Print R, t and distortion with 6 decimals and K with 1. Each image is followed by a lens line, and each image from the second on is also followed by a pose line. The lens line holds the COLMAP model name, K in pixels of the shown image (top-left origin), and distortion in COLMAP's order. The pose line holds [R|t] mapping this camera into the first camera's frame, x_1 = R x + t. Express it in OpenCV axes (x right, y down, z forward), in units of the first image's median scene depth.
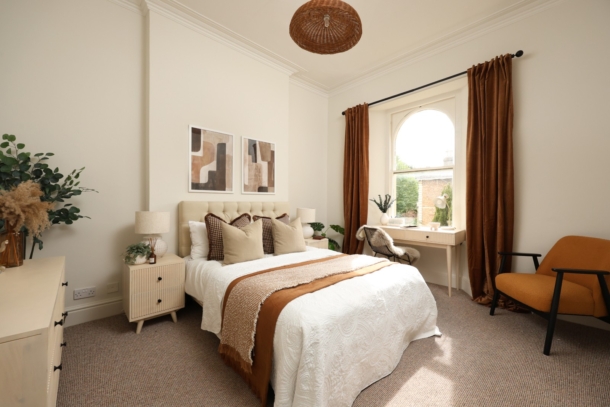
lens RADIAL K [[246.0, 0, 304.5], [0, 246.0, 203.1], [0, 0, 1]] dist [0.000734, 0.000001]
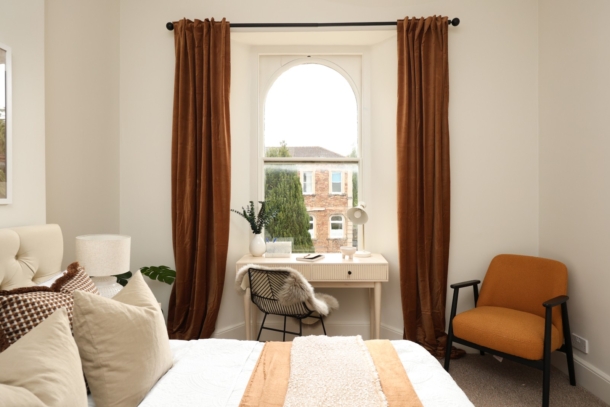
lens RADIAL K [[372.5, 0, 305.5], [0, 372.5, 200.3], [0, 0, 1]] dist [0.019341, 0.000291]
pose [[0.695119, -0.005214, 0.718876, -0.196981], [0.003658, 0.999986, 0.003716, -0.037913], [-0.718885, 0.000046, 0.695129, 0.348804]]
